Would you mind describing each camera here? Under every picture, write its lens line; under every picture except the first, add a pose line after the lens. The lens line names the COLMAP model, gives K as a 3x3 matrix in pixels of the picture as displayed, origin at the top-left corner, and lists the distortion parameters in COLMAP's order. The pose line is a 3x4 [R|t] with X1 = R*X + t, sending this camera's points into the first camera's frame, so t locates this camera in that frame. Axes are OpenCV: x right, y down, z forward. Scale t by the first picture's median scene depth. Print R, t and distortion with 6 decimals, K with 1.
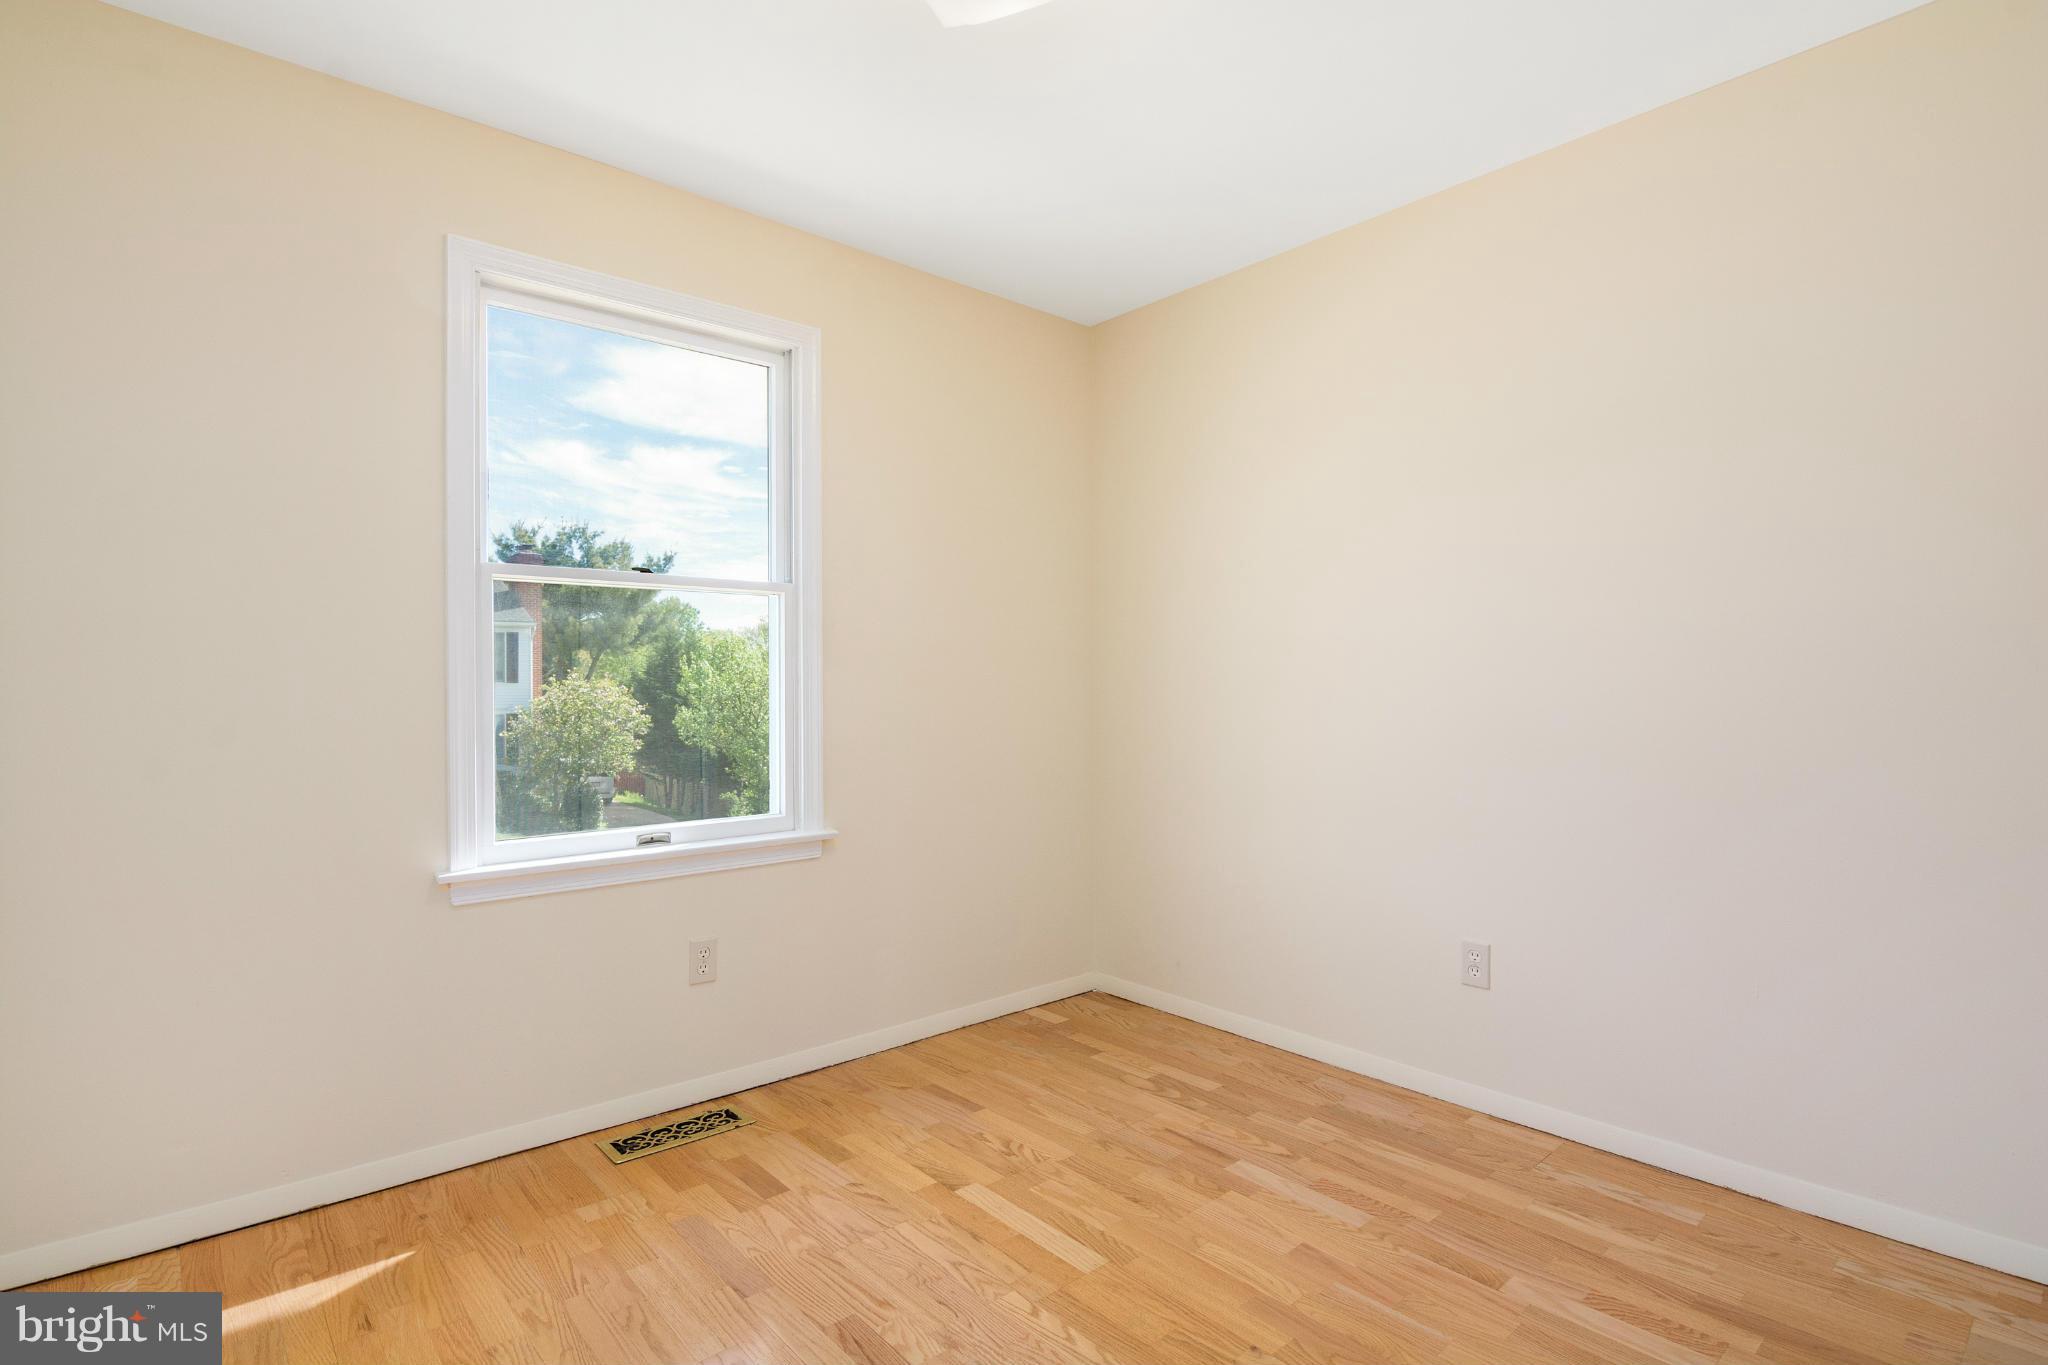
lens RADIAL K [[984.7, 0, 1024.0], [0, 984.7, 682.5], [0, 0, 1]] dist [-0.004069, -0.000457]
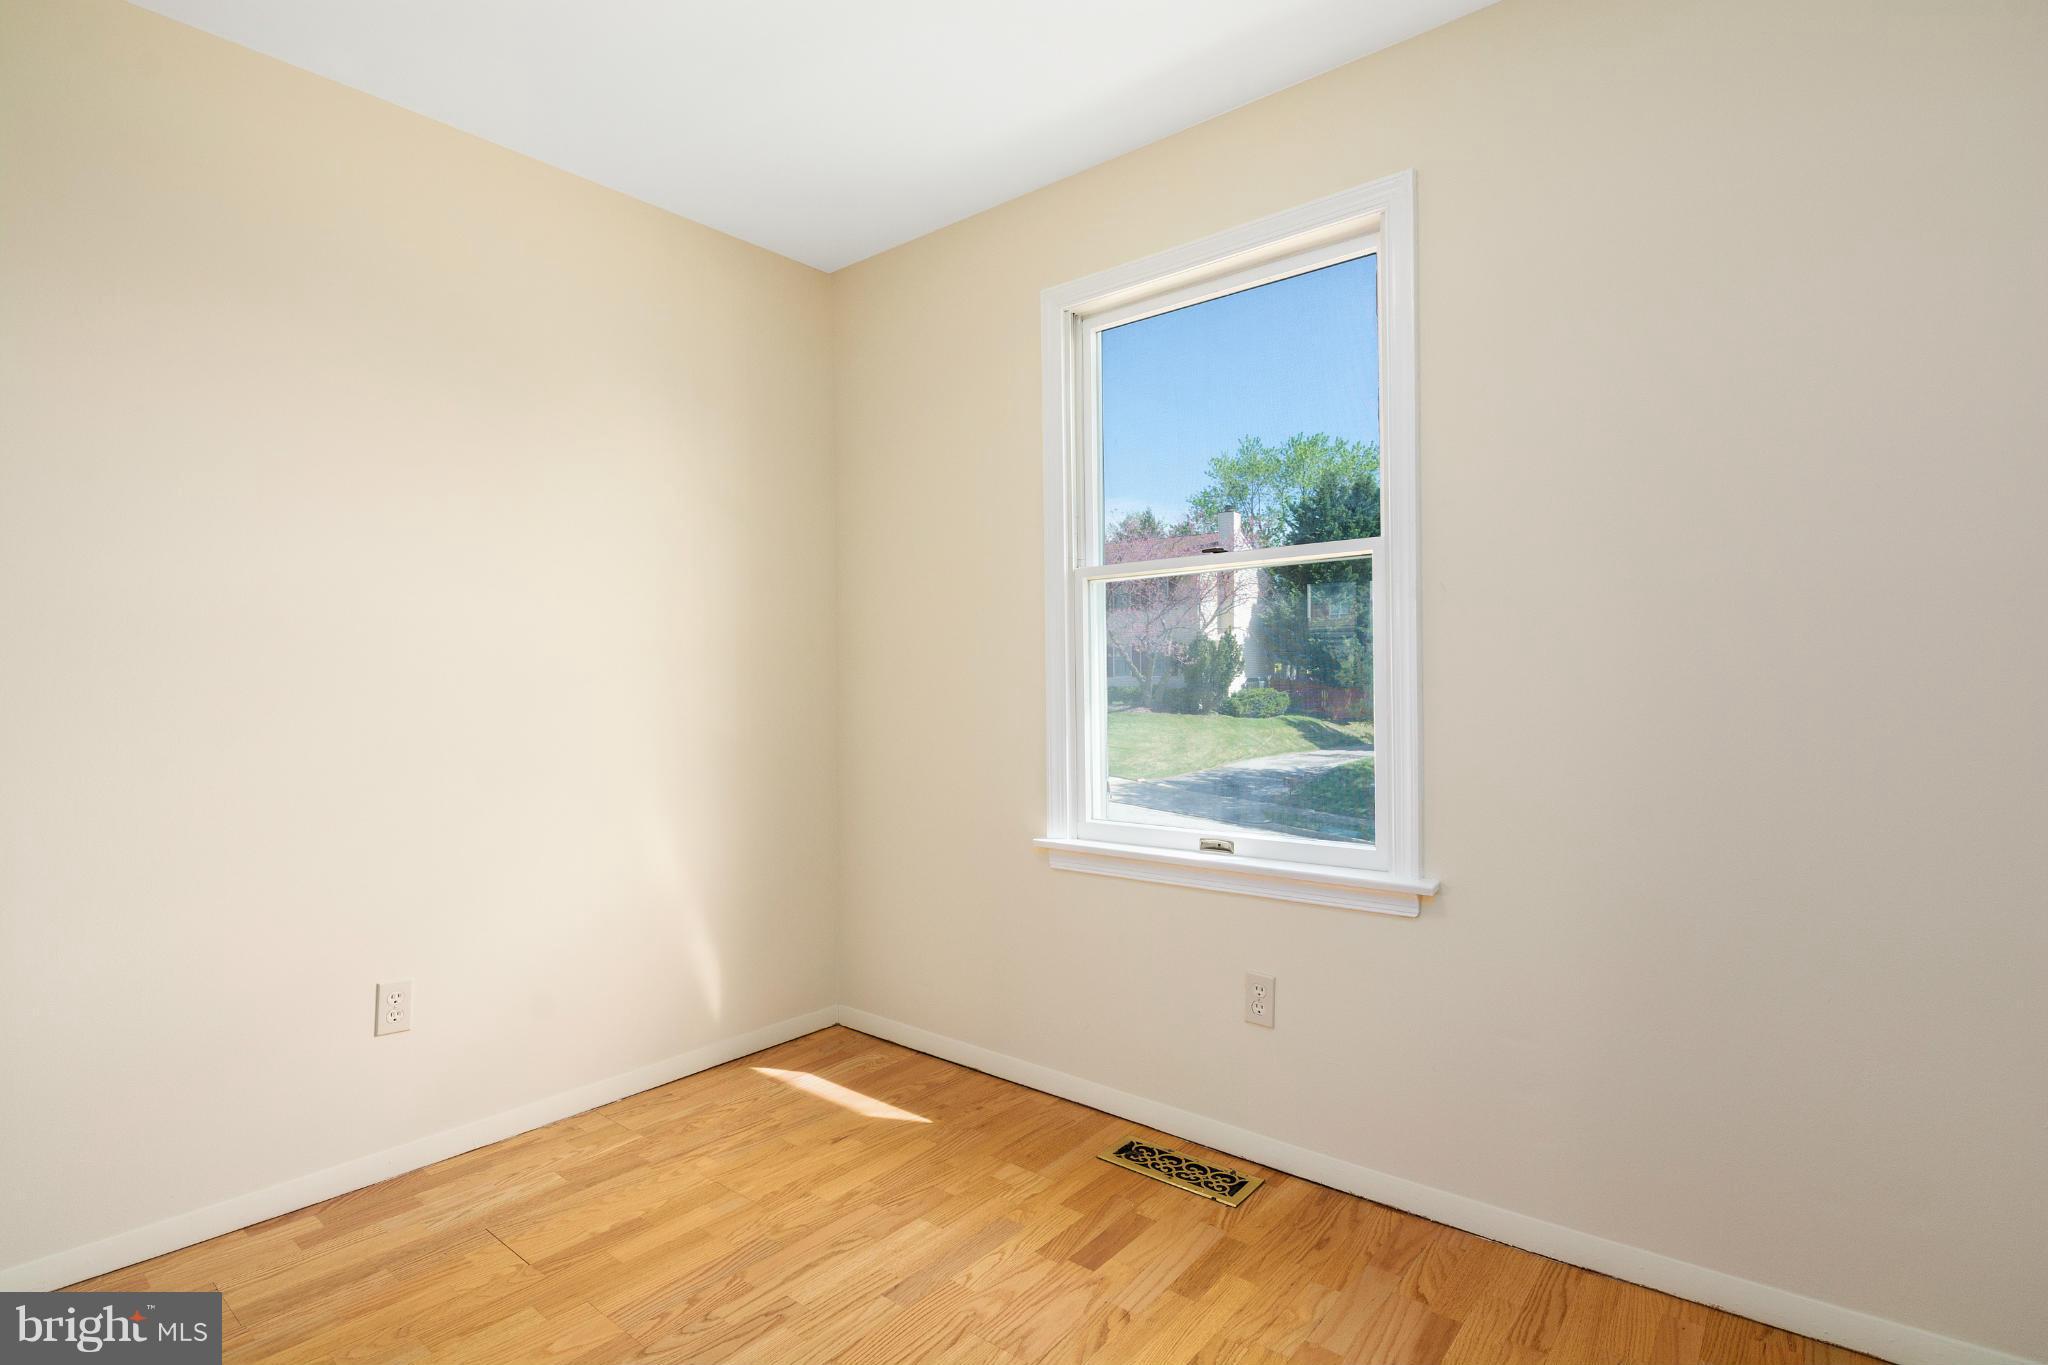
lens RADIAL K [[984.7, 0, 1024.0], [0, 984.7, 682.5], [0, 0, 1]] dist [-0.004069, -0.000457]
pose [[0.182164, -0.004429, -0.983258, 0.541825], [0.003957, 0.999985, -0.003771, 0.011552], [0.983260, -0.003204, 0.182179, 0.729065]]
